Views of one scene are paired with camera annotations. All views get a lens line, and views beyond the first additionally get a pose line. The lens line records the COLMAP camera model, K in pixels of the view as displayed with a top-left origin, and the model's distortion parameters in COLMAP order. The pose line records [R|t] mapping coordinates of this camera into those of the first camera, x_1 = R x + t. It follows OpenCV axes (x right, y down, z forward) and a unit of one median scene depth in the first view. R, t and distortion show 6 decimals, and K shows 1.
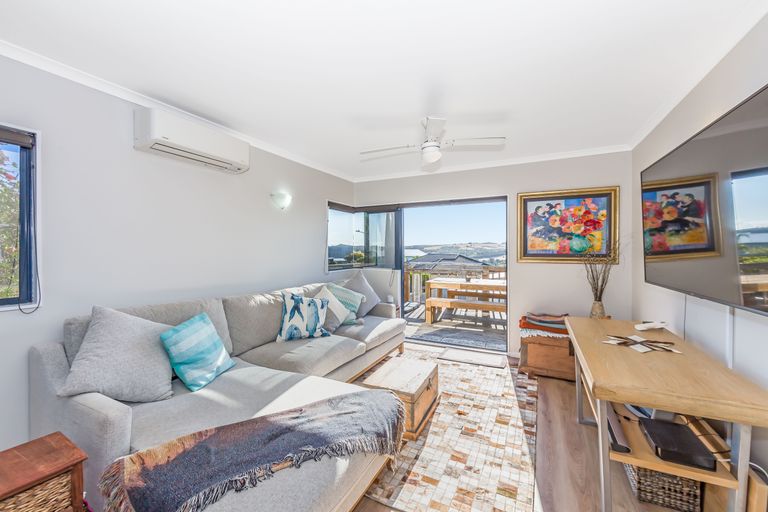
lens RADIAL K [[306.2, 0, 384.0], [0, 306.2, 256.0], [0, 0, 1]] dist [0.000121, 0.000081]
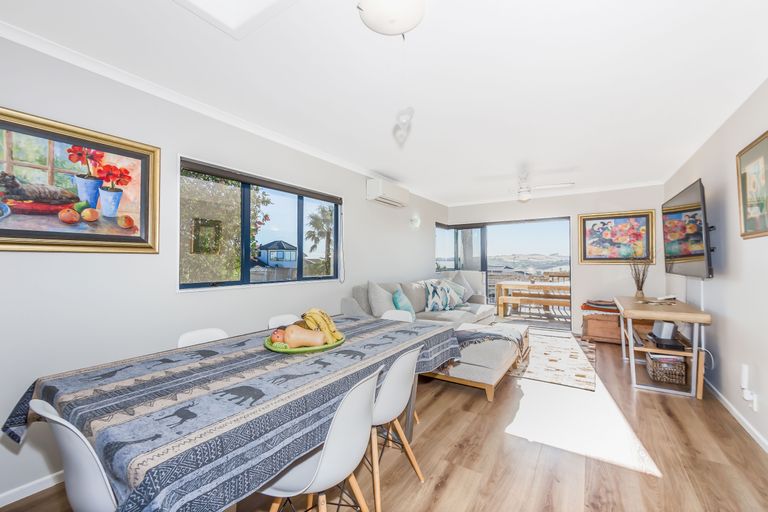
lens RADIAL K [[321.0, 0, 386.2], [0, 321.0, 263.5], [0, 0, 1]] dist [-0.000970, -0.000183]
pose [[0.994564, -0.004062, -0.104045, -0.301850], [0.002281, 0.999849, -0.017237, 0.043116], [0.104099, 0.016906, 0.994423, -0.576564]]
